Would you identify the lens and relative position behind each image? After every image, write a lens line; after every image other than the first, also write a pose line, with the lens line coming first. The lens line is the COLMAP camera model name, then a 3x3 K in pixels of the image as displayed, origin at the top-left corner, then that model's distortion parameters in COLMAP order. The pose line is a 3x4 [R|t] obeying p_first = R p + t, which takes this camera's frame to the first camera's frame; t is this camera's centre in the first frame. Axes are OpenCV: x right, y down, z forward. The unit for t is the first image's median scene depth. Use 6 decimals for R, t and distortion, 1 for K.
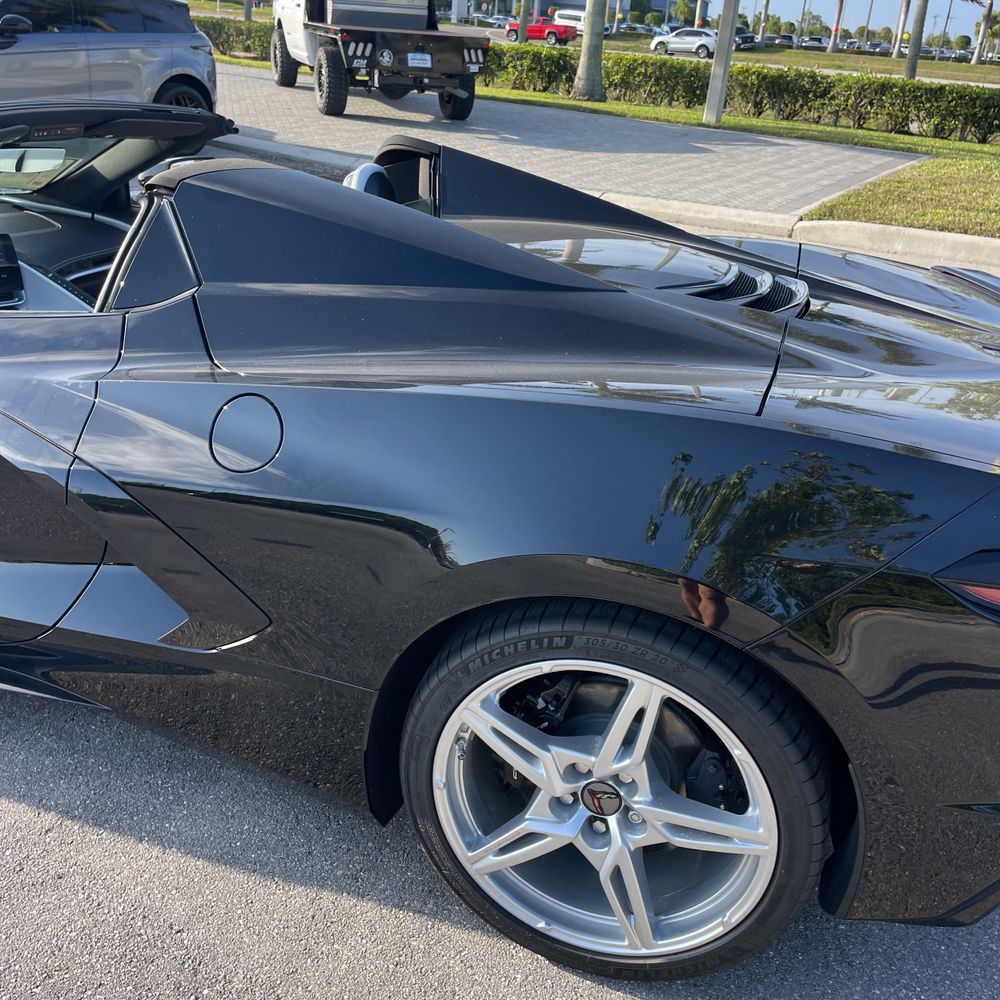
lens RADIAL K [[1005.6, 0, 491.1], [0, 1005.6, 511.3], [0, 0, 1]] dist [0.078764, -0.096928]
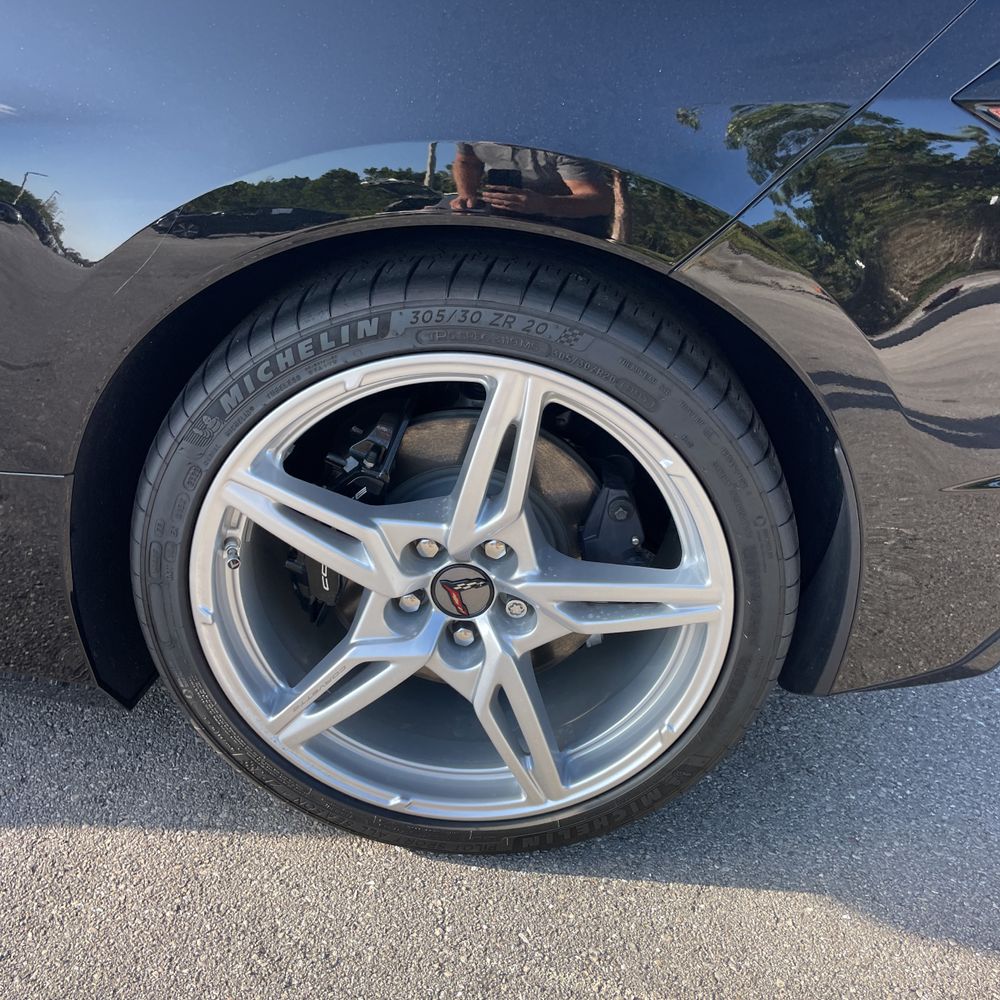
lens RADIAL K [[1022.6, 0, 500.0], [0, 1022.6, 500.0], [0, 0, 1]] dist [0.112489, -0.170255]
pose [[0.967140, -0.140336, 0.212005, 0.000054], [0.127417, 0.989123, 0.073484, 0.168812], [-0.220012, -0.044056, 0.974502, 0.330078]]
